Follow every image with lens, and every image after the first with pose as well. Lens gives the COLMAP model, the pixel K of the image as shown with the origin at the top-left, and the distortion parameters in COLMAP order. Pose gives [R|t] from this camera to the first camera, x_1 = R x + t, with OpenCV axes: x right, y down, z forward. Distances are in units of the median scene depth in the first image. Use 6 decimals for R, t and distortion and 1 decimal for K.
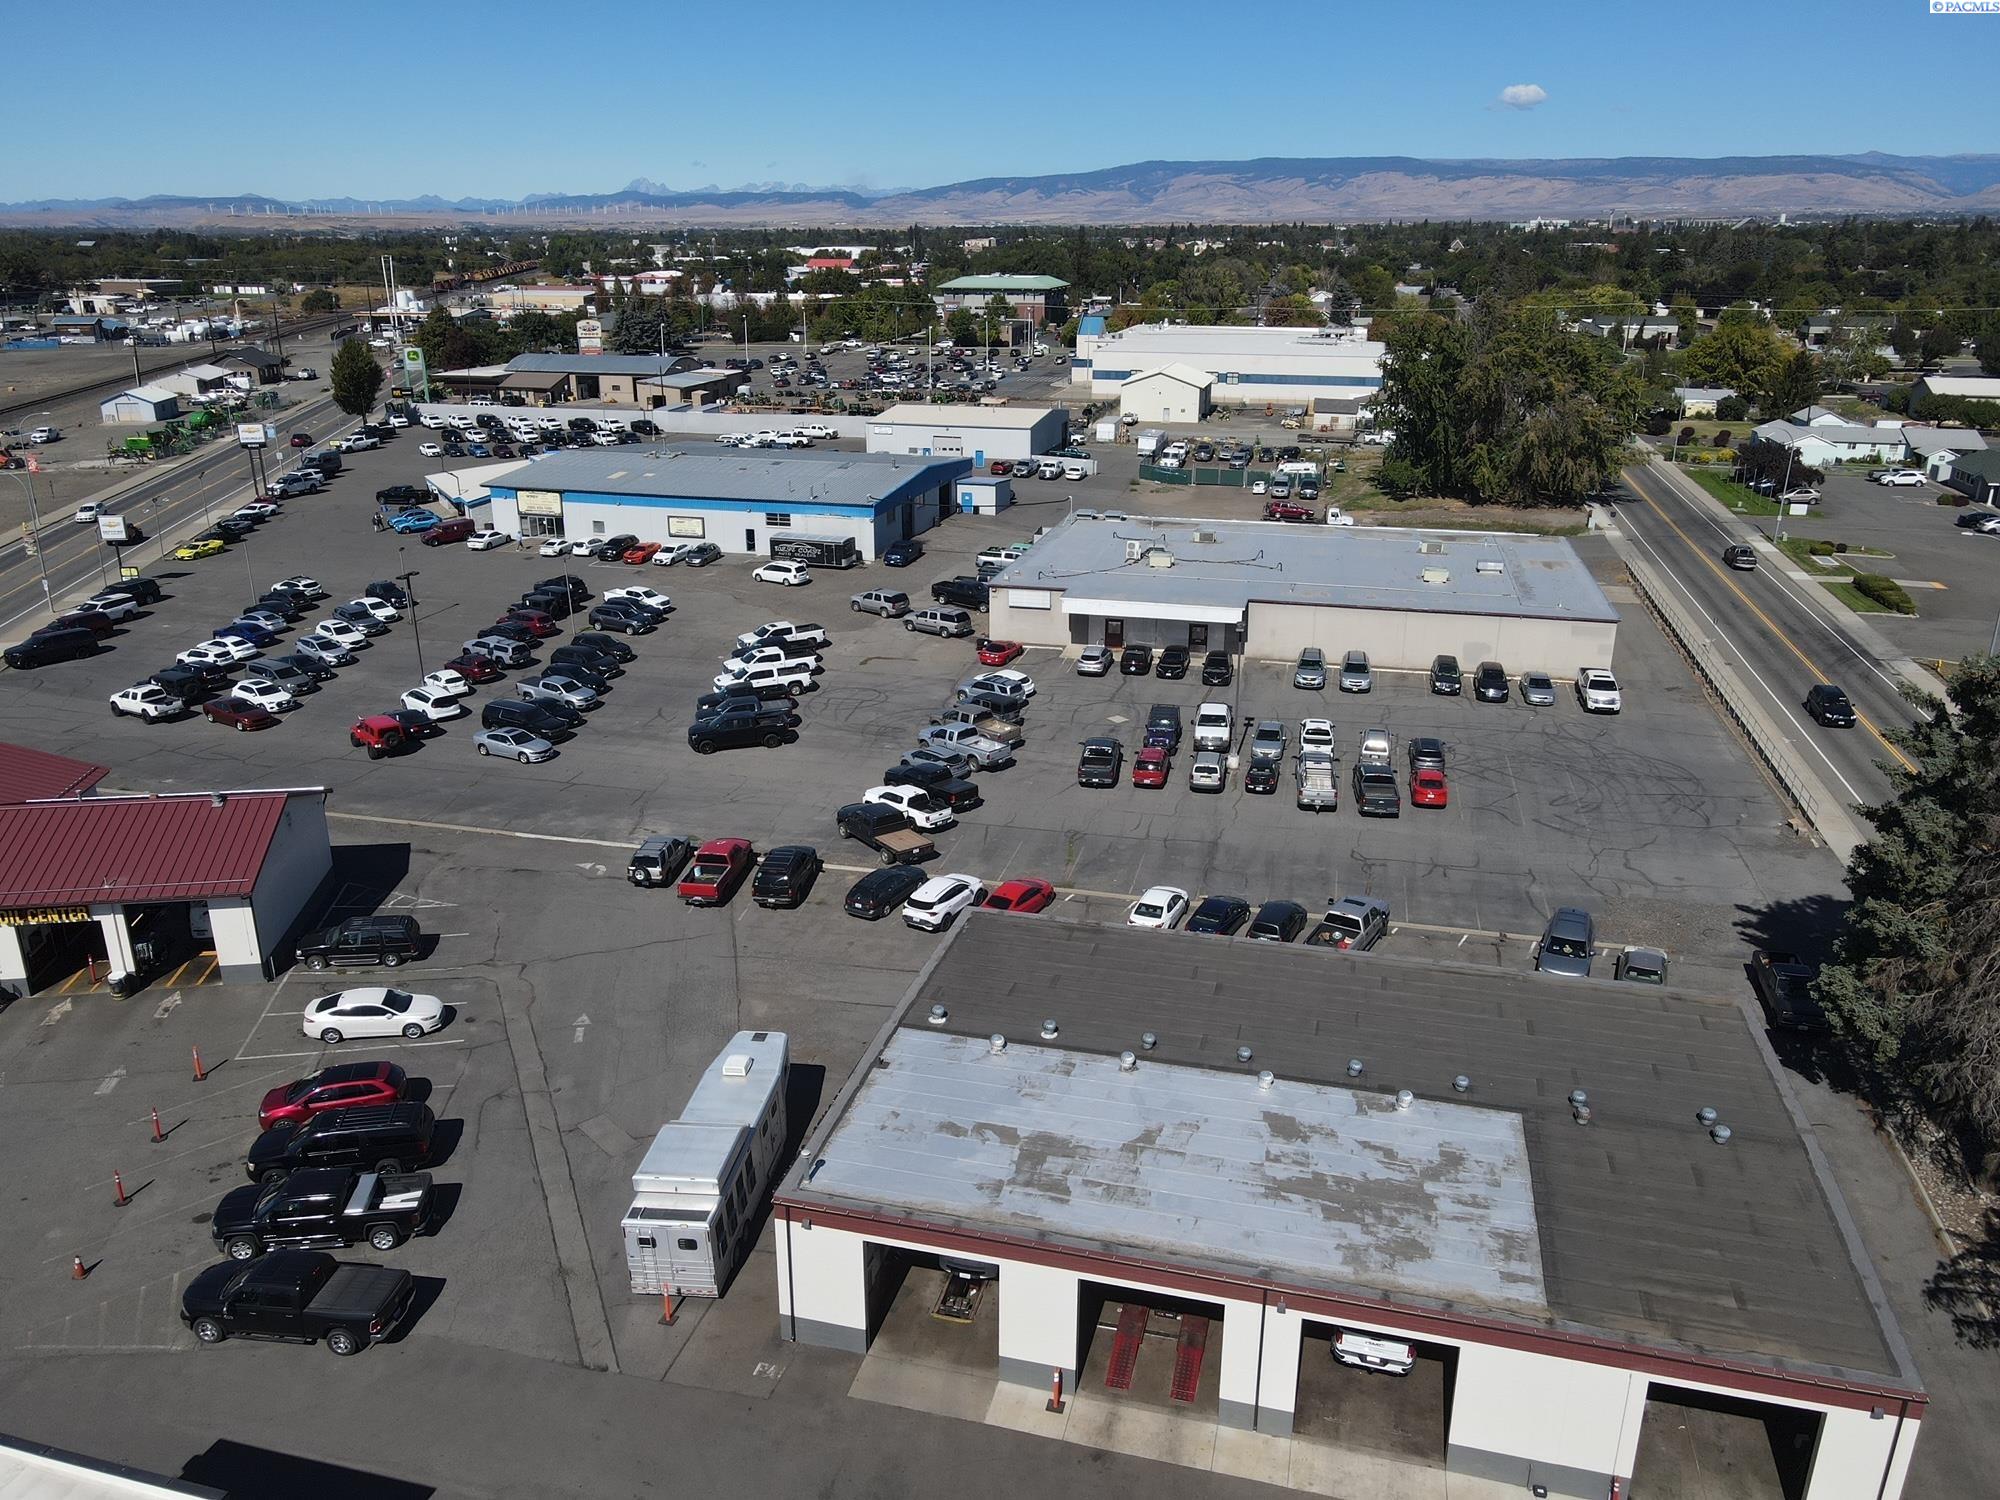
lens RADIAL K [[1466.4, 0, 1000.9], [0, 1466.4, 746.0], [0, 0, 1]] dist [0.001719, 0.018076]
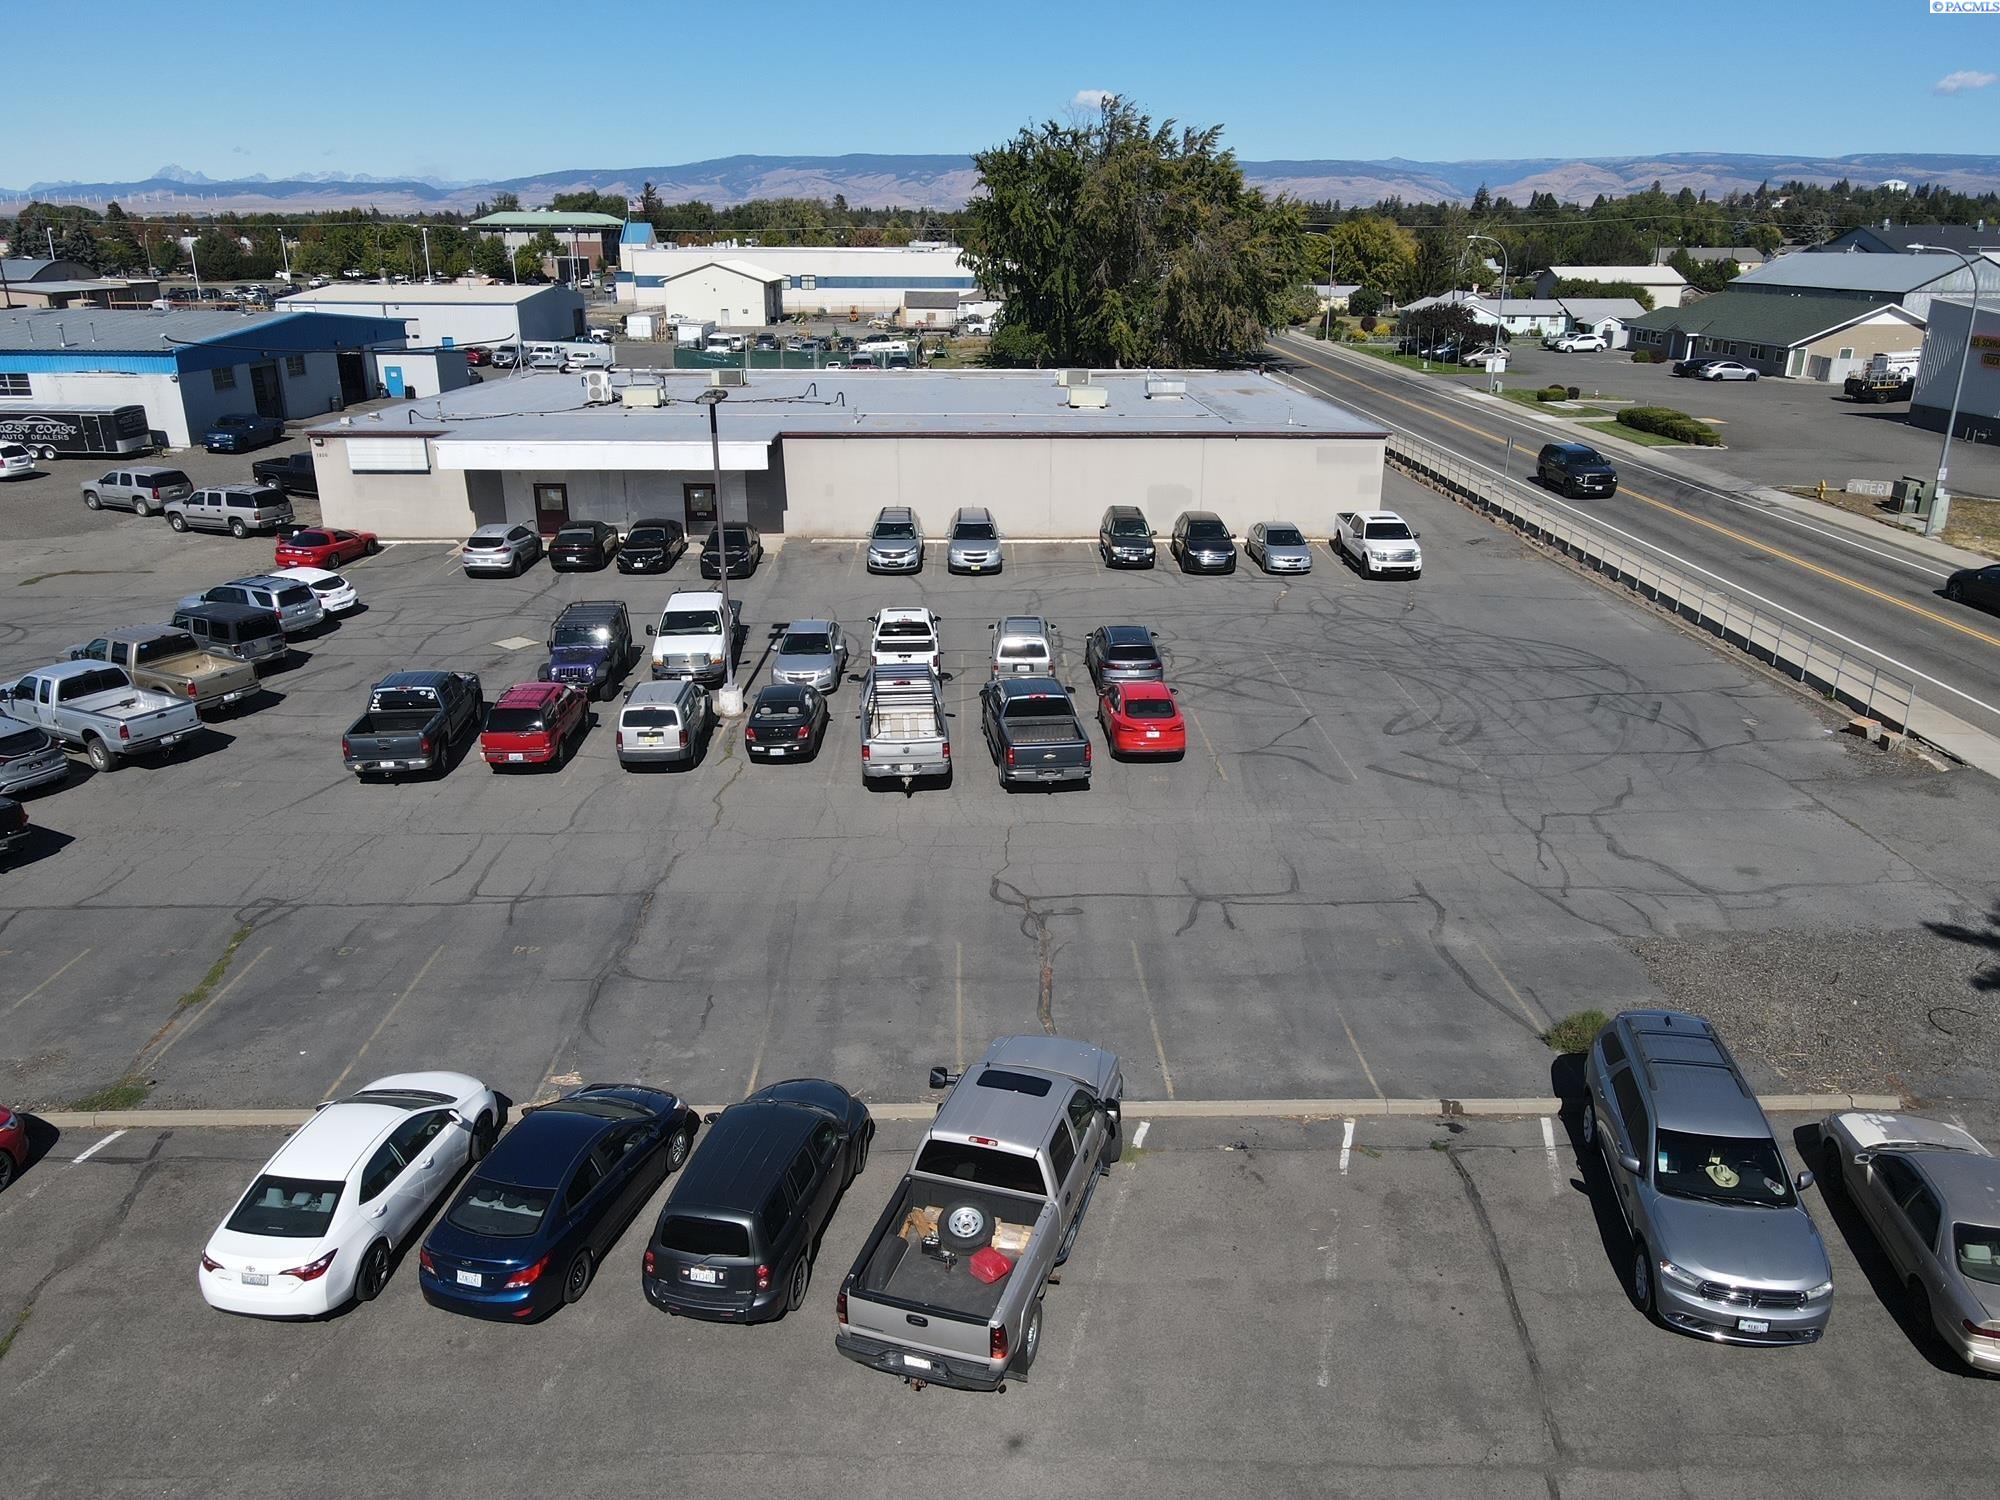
lens RADIAL K [[1466.4, 0, 996.6], [0, 1466.4, 747.8], [0, 0, 1]] dist [0.001719, 0.018076]
pose [[0.967644, -0.083427, 0.238129, 0.110997], [0.082498, 0.996495, 0.013882, 0.022440], [-0.238452, 0.006212, 0.971134, 0.458130]]
